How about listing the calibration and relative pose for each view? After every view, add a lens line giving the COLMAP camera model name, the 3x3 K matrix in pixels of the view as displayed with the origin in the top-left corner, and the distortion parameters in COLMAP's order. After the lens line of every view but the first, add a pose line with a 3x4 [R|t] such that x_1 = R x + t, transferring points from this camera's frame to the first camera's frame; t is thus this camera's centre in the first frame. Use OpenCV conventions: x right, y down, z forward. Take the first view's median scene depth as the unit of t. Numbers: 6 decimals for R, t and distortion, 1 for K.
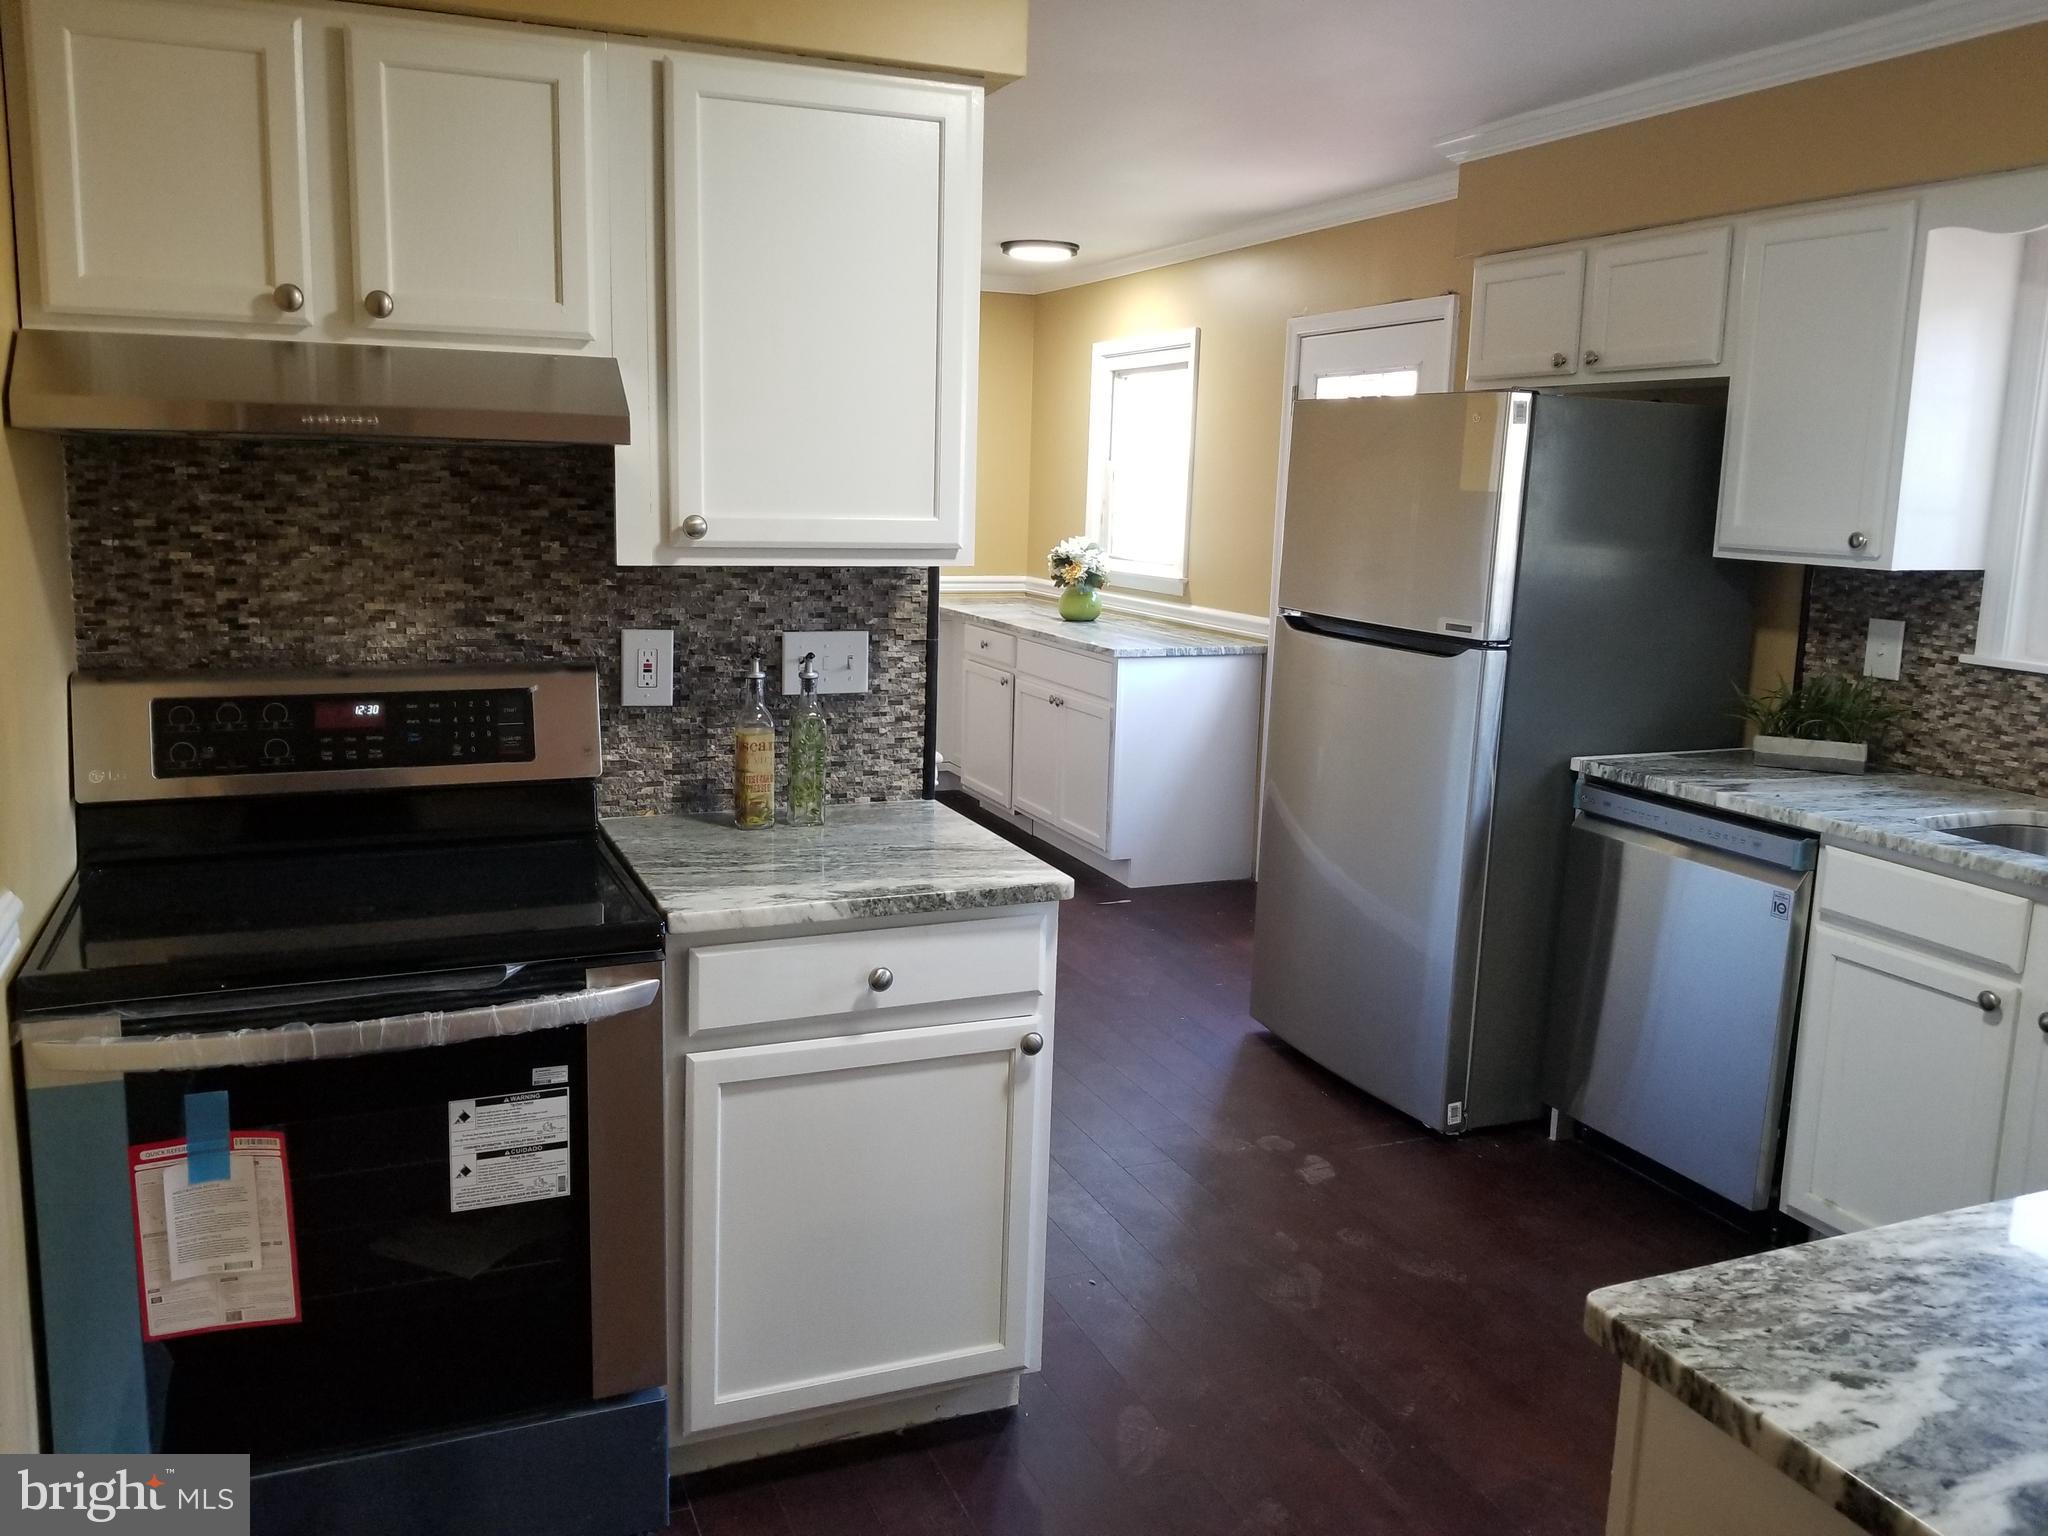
lens RADIAL K [[1617.3, 0, 1024.0], [0, 1617.3, 768.0], [0, 0, 1]] dist [0.002483, -0.008861]
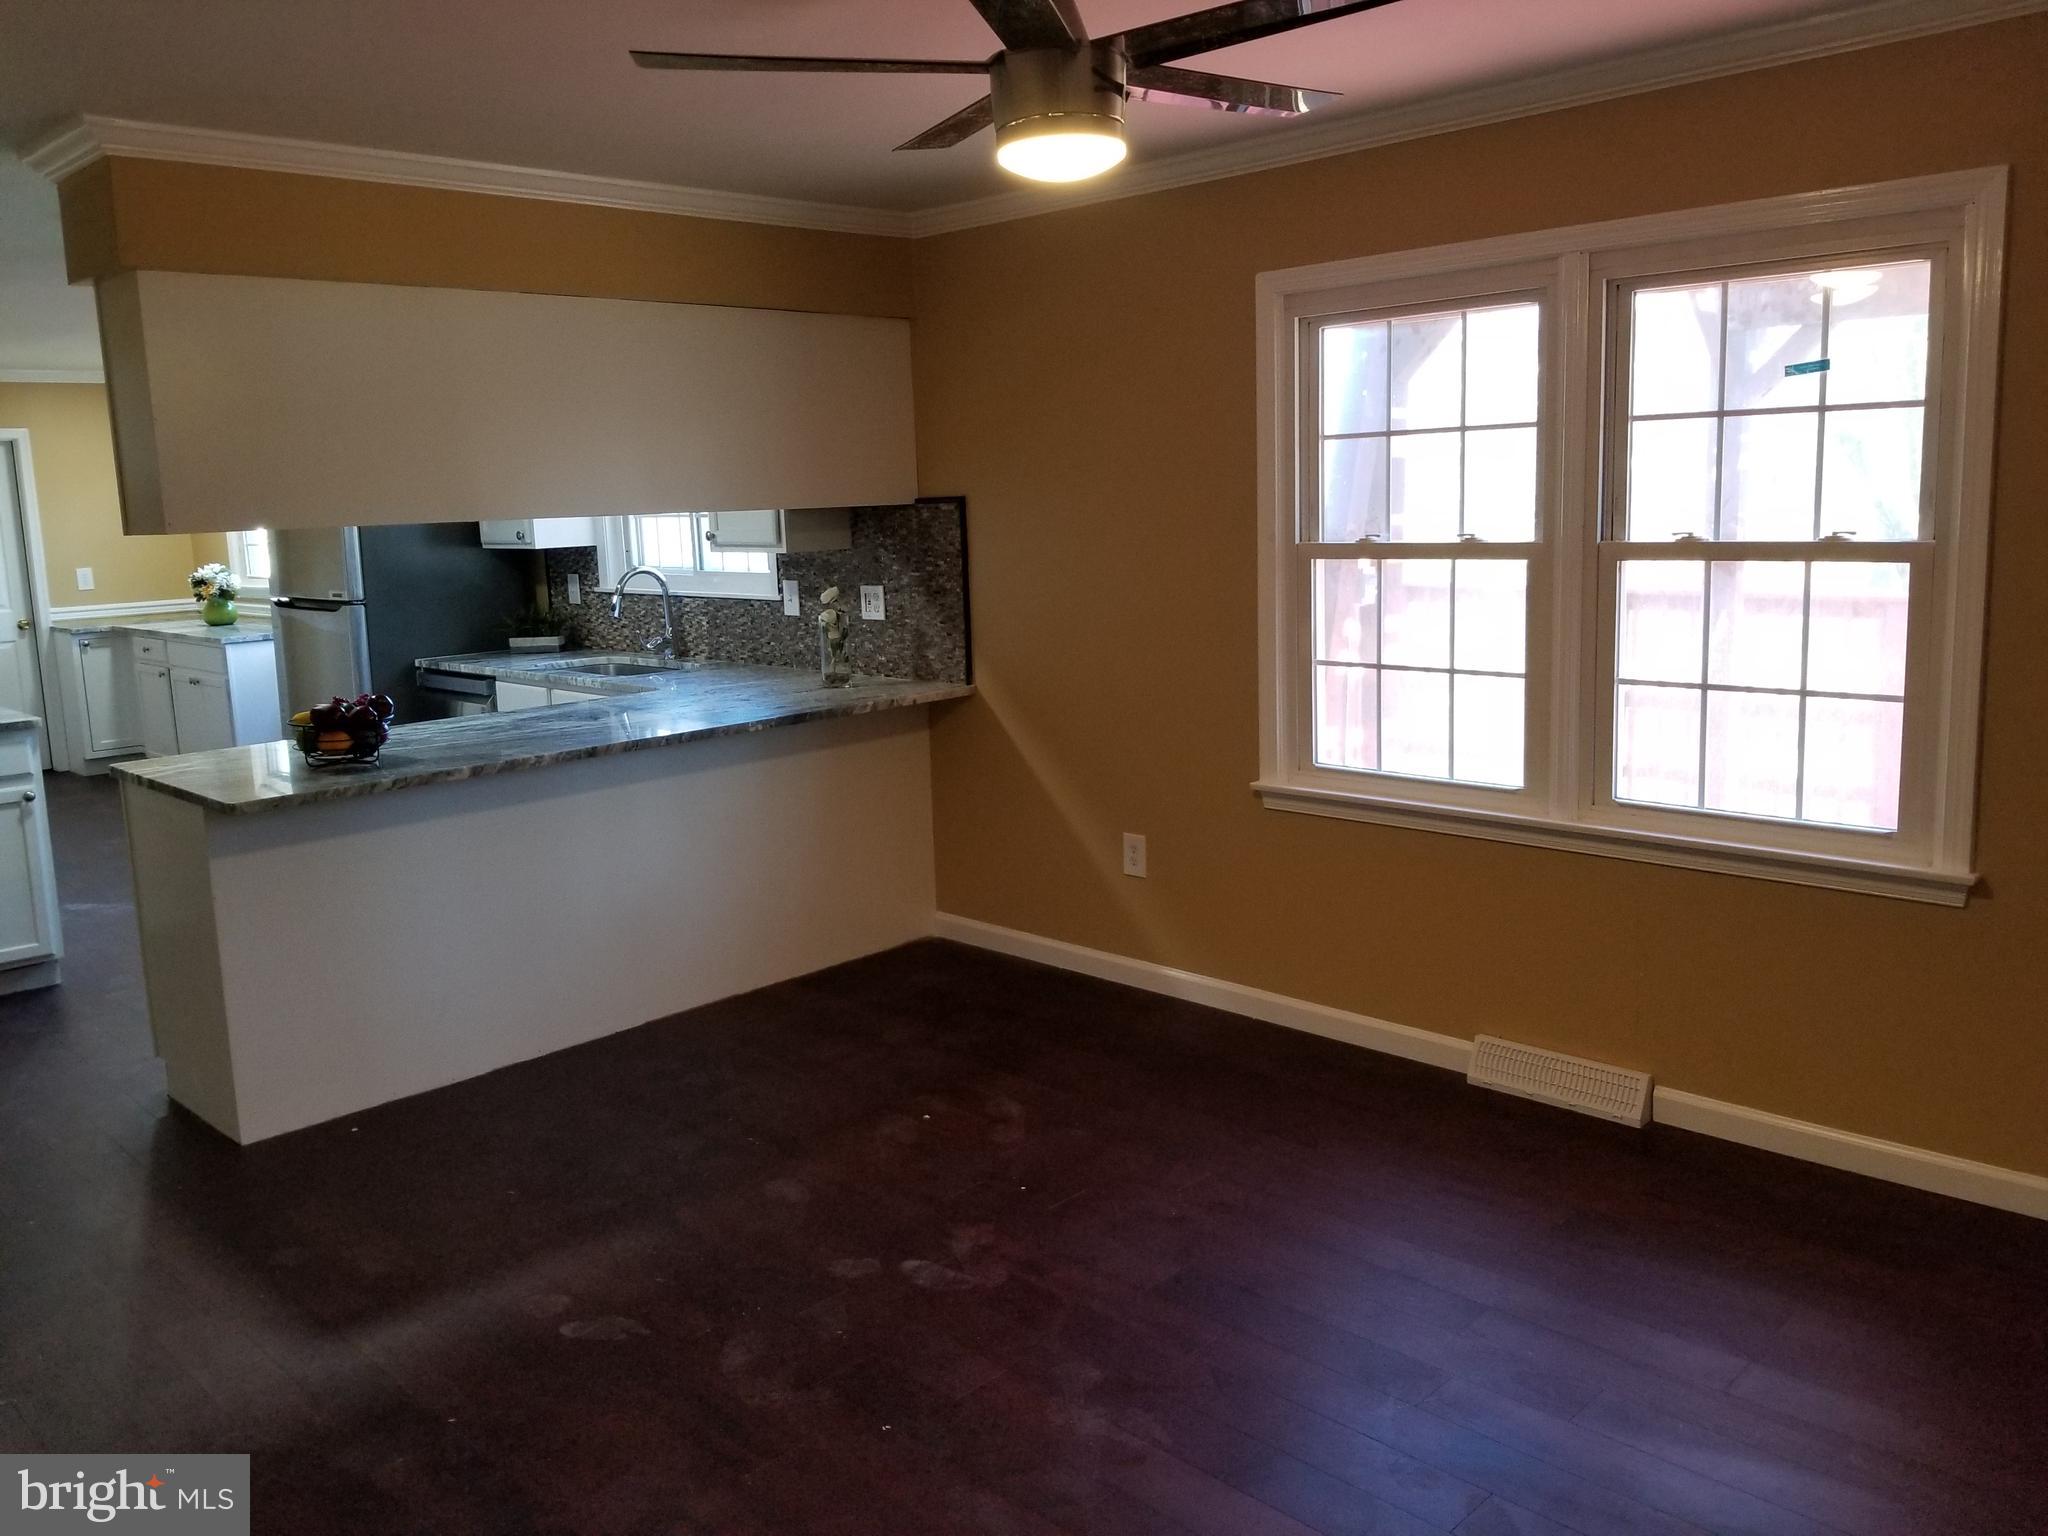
lens RADIAL K [[1522.8, 0, 1024.0], [0, 1522.8, 768.0], [0, 0, 1]] dist [0.004076, -0.006796]
pose [[0.913532, -0.124627, 0.387204, 0.146079], [0.124122, 0.991915, 0.026421, 0.081977], [-0.387366, 0.023924, 0.921616, -0.464231]]
